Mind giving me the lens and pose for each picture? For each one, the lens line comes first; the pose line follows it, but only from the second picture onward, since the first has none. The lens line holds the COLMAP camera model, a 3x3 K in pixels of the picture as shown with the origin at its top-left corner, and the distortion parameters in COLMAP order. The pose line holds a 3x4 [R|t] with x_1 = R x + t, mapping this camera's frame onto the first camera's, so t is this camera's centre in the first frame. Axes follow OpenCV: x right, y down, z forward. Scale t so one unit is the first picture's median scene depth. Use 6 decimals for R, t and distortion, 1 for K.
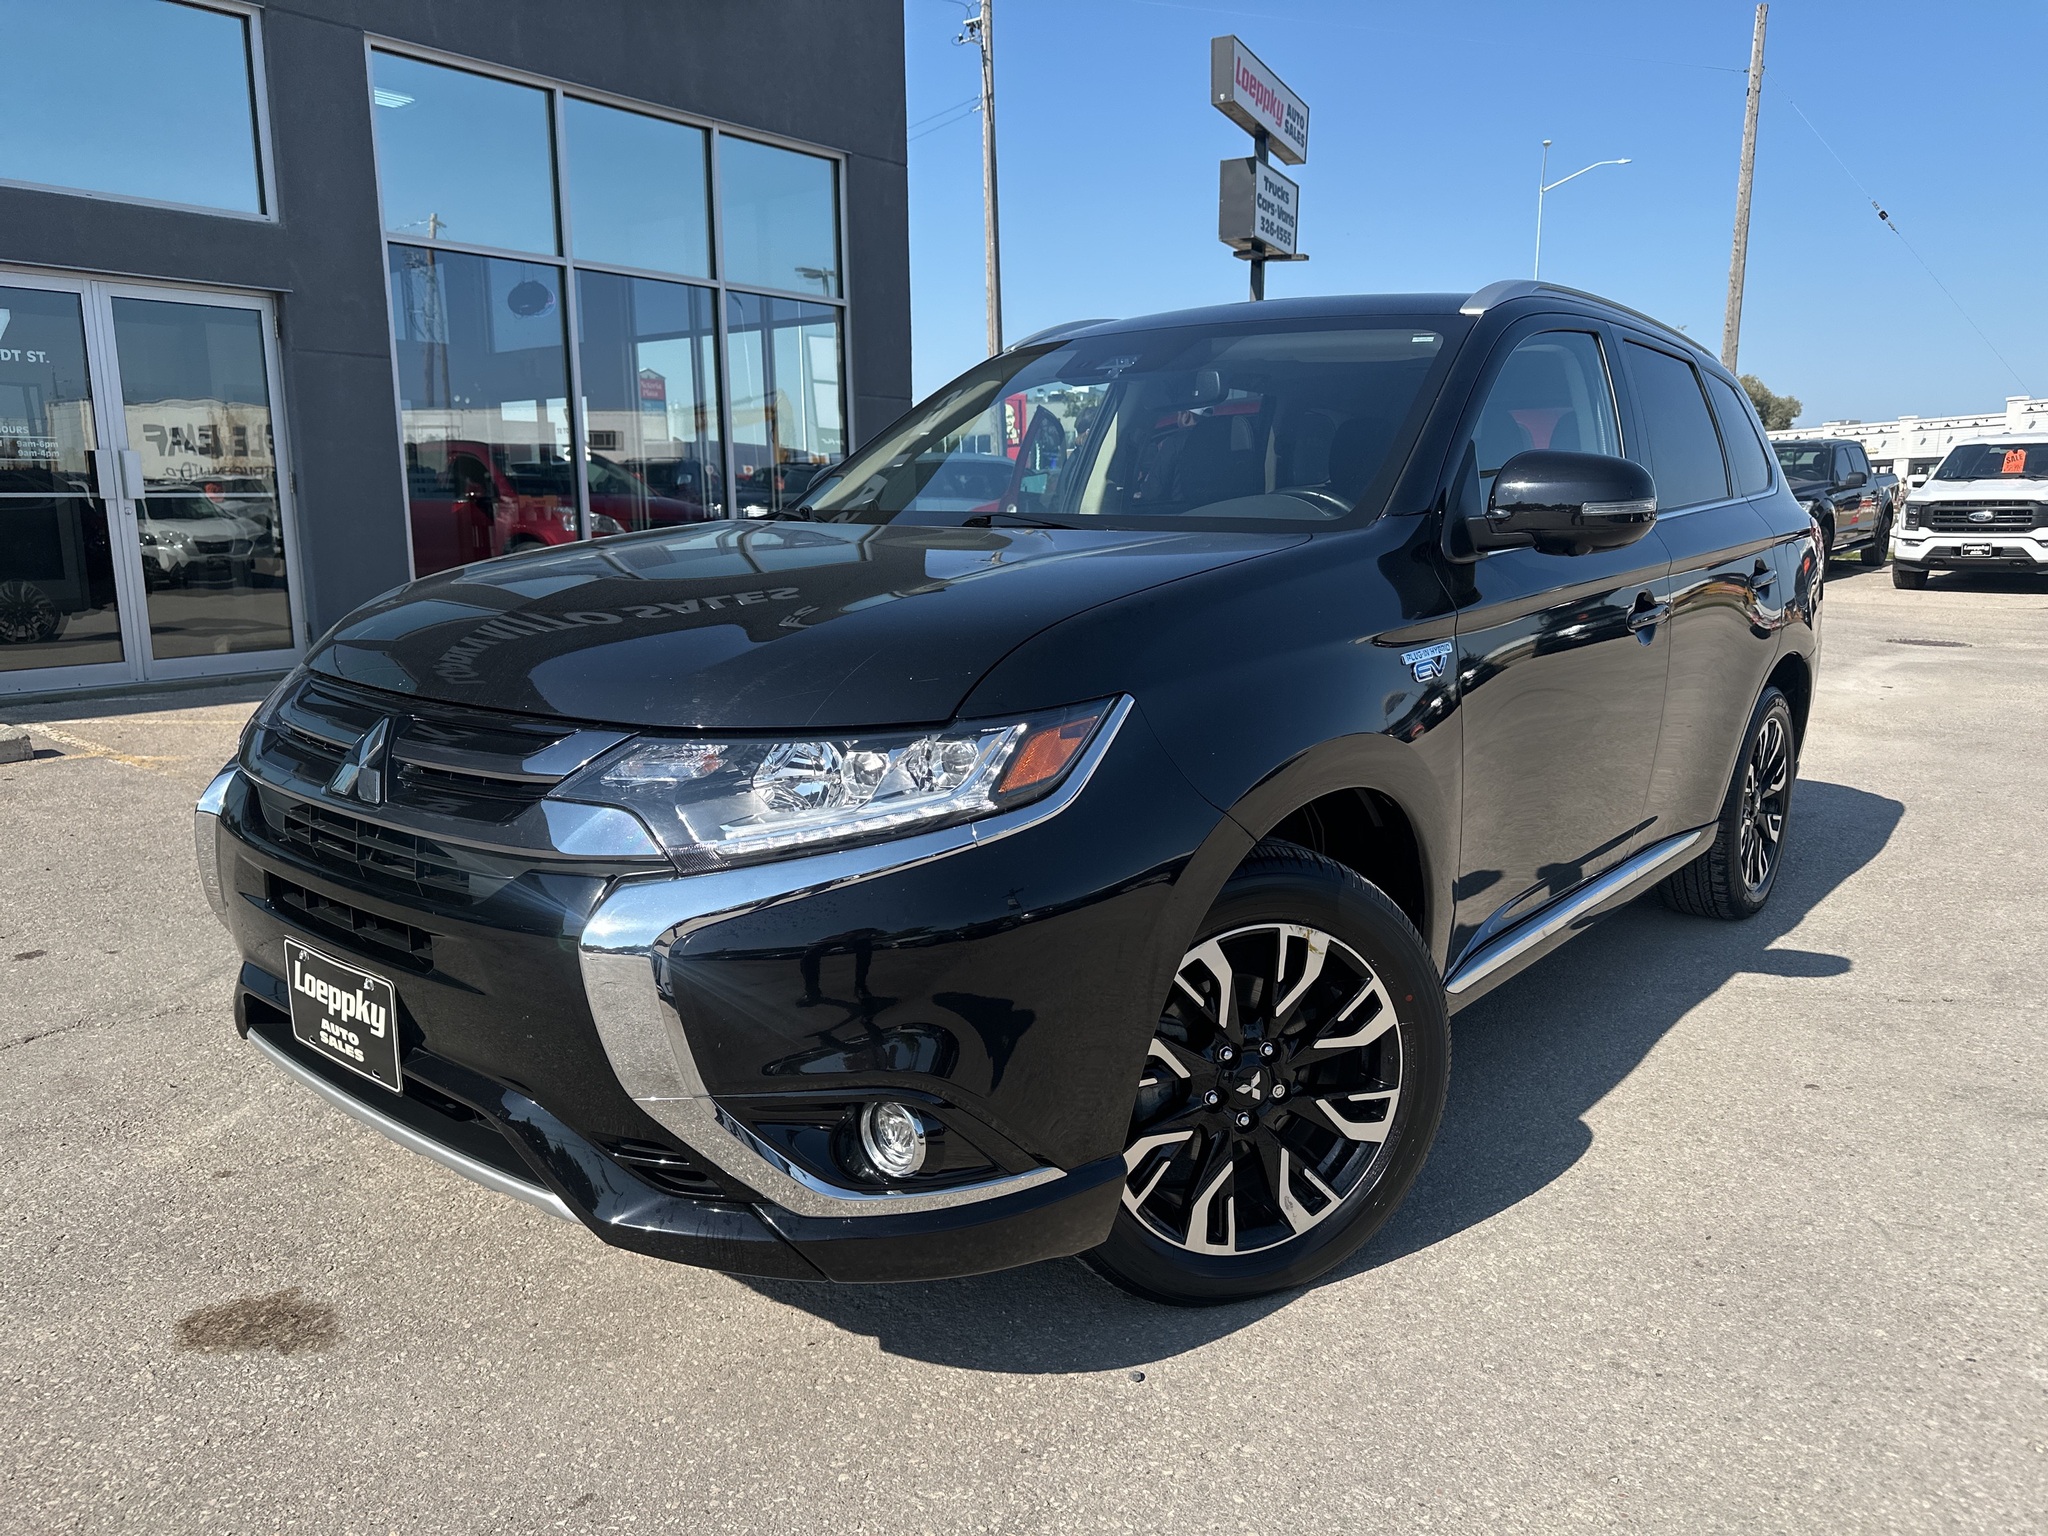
lens RADIAL K [[1450.2, 0, 1027.0], [0, 1450.2, 763.6], [0, 0, 1]] dist [0.012514, -0.019966]
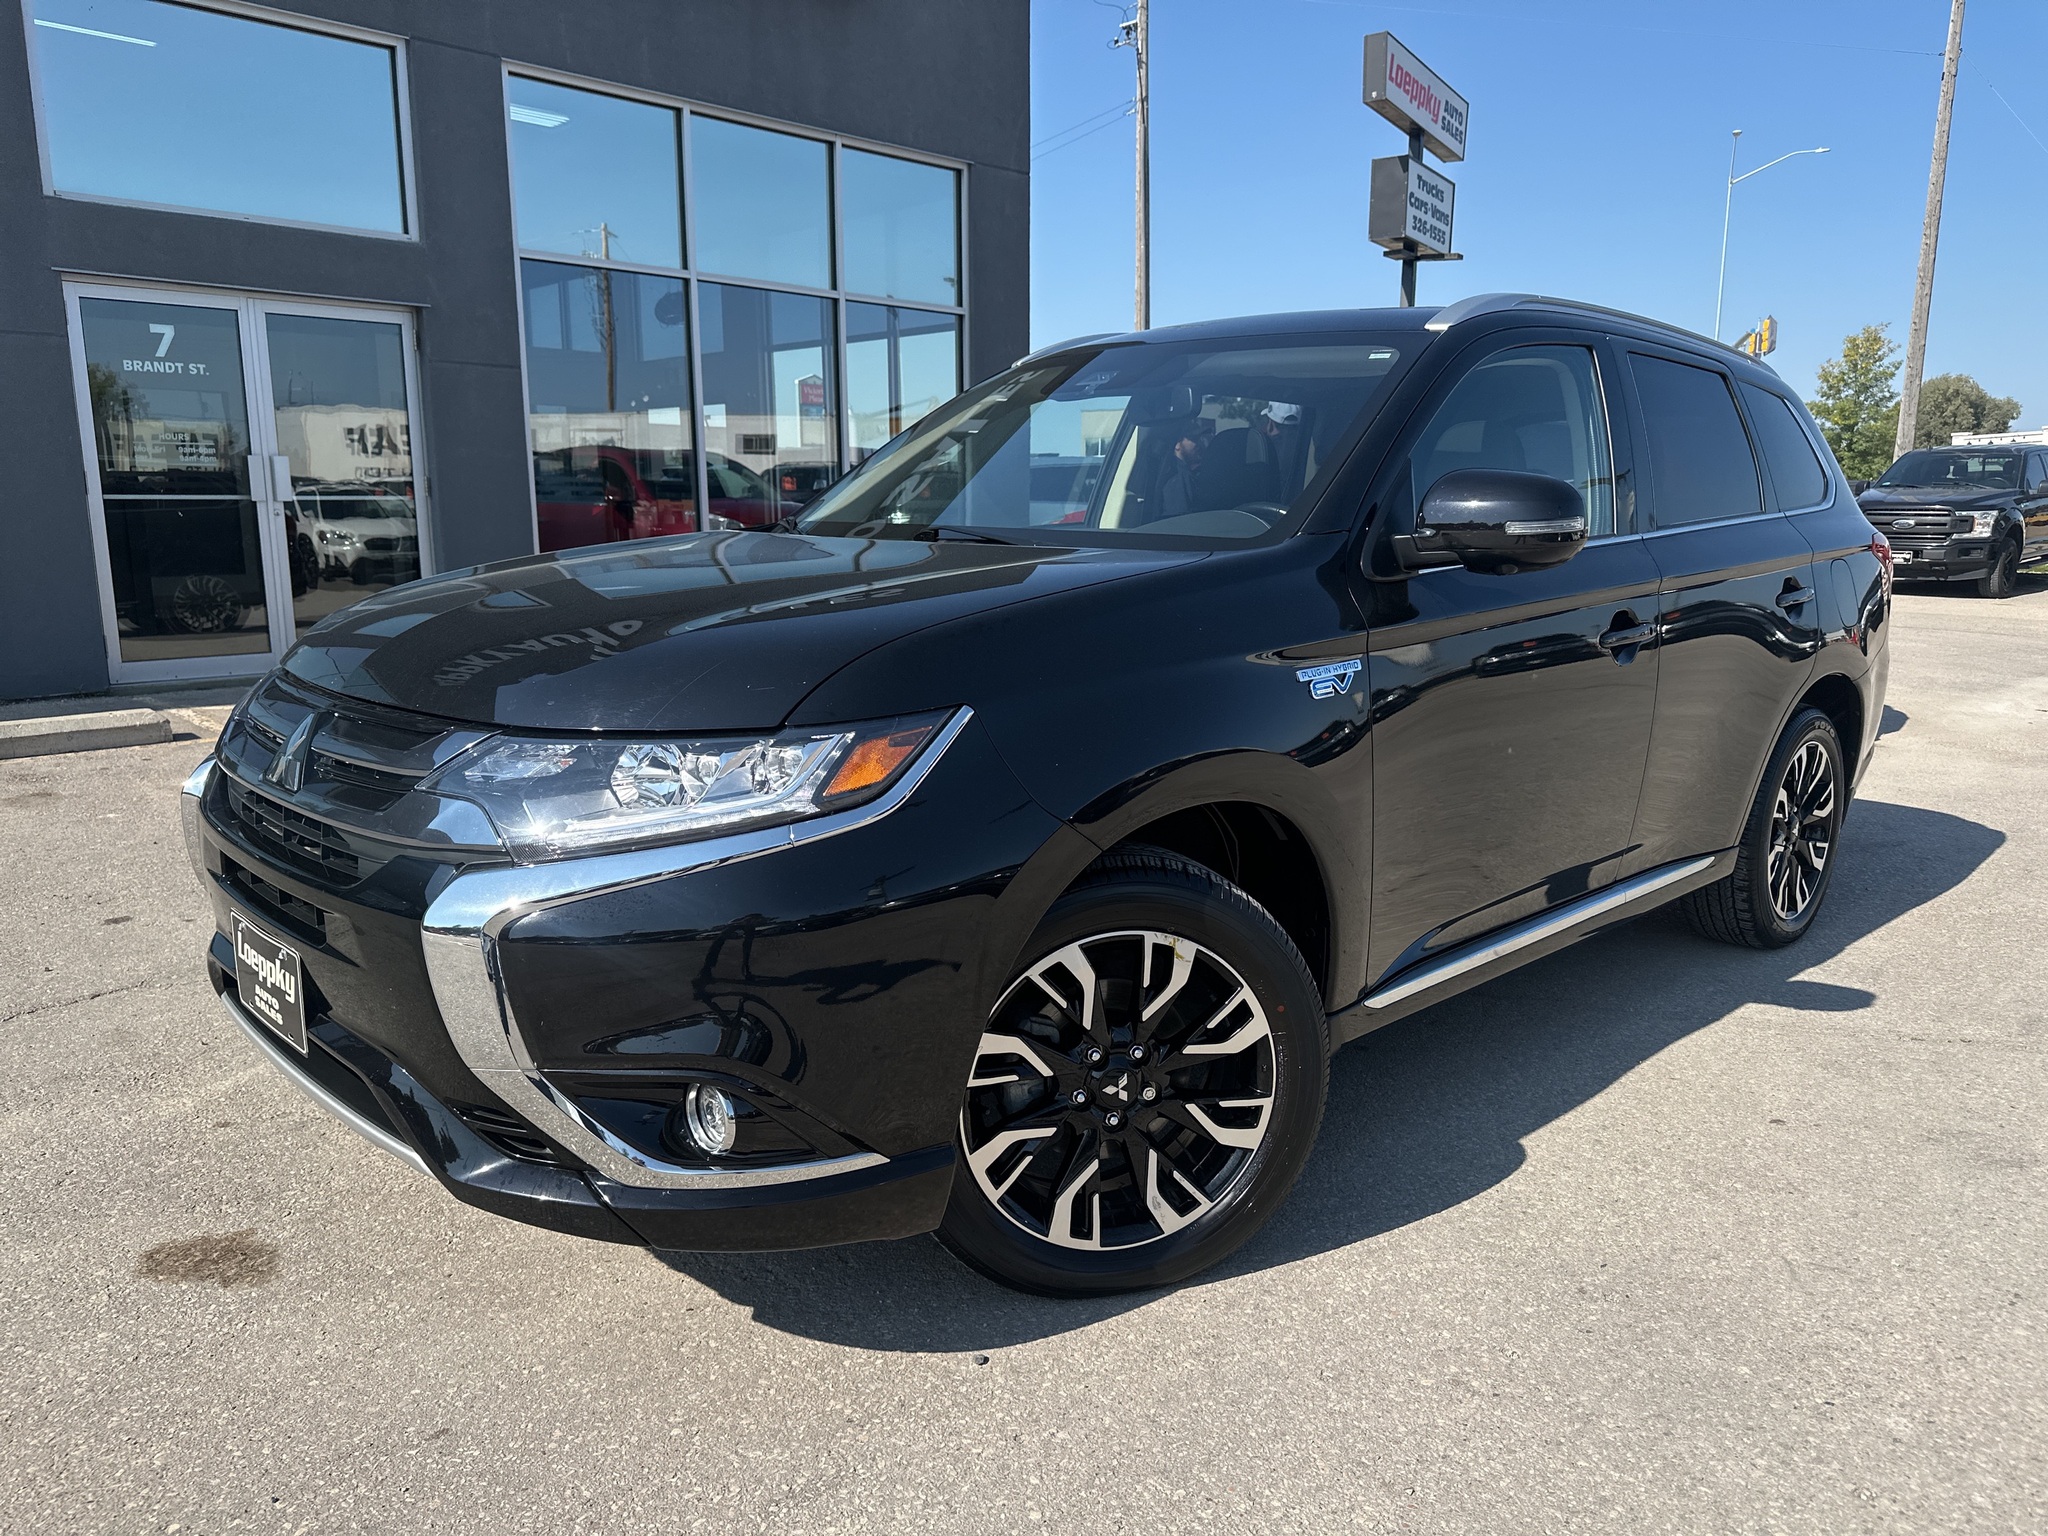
lens RADIAL K [[1450.2, 0, 1020.0], [0, 1450.2, 770.0], [0, 0, 1]] dist [0.012514, -0.019966]
pose [[0.993688, 0.025412, -0.109267, 0.162698], [-0.025156, 0.999677, 0.003721, -0.004593], [0.109326, -0.000949, 0.994005, -0.025511]]
